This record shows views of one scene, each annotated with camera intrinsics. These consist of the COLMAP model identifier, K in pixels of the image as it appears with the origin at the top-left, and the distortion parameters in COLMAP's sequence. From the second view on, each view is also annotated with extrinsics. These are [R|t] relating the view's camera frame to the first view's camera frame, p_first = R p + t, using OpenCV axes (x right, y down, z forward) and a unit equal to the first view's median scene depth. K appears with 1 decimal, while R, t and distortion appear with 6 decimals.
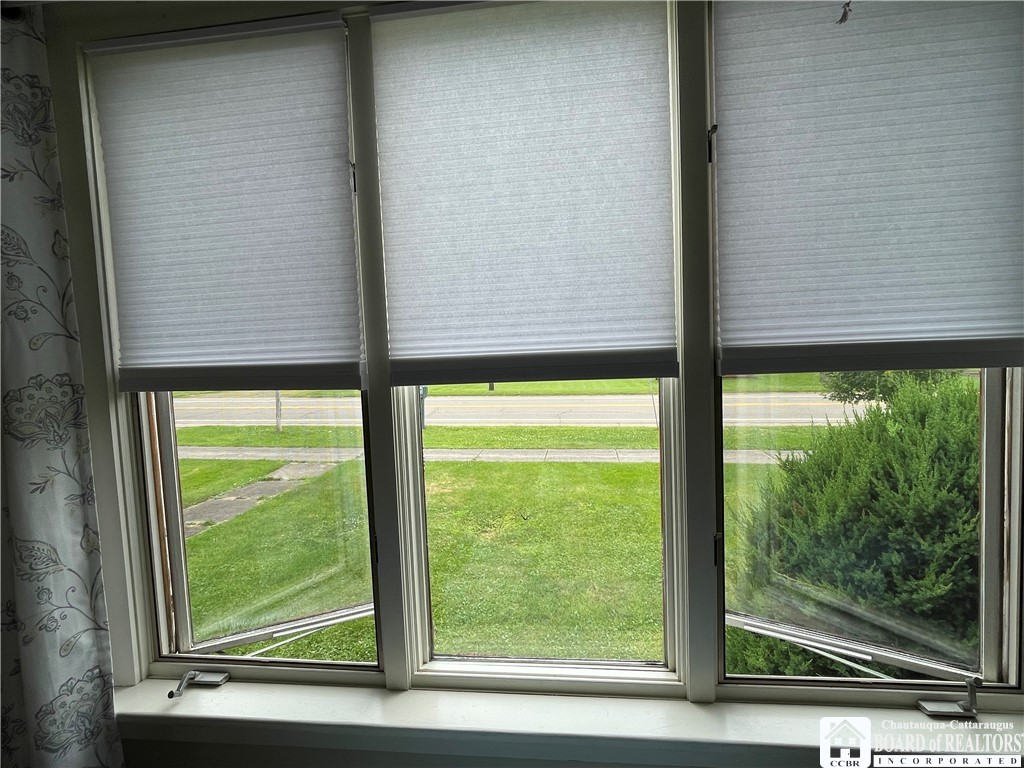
lens RADIAL K [[537.8, 0, 514.4], [0, 537.8, 382.7], [0, 0, 1]] dist [0.000759, 0.000488]
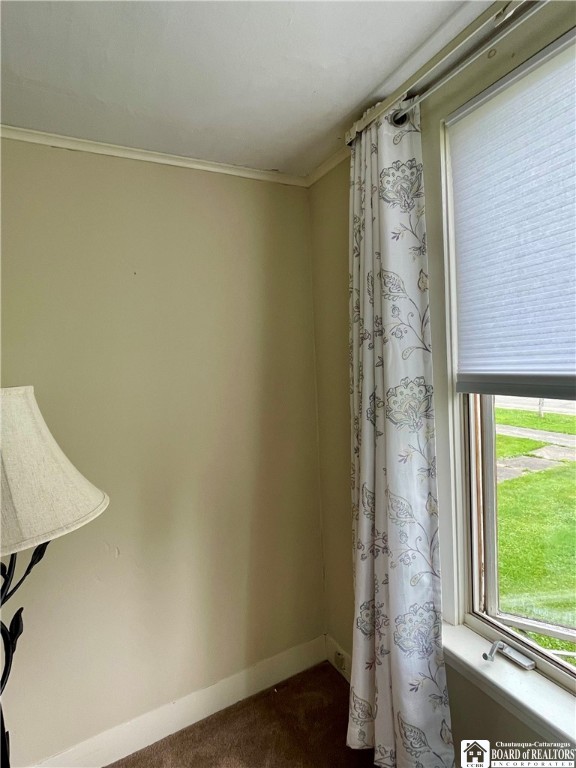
lens RADIAL K [[403.3, 0, 288.8], [0, 403.3, 384.6], [0, 0, 1]] dist [0.000759, 0.000488]
pose [[0.570357, 0.054824, -0.819566, -0.197353], [-0.032436, 0.998495, 0.044220, -0.030862], [0.820757, 0.001362, 0.571277, 0.153342]]
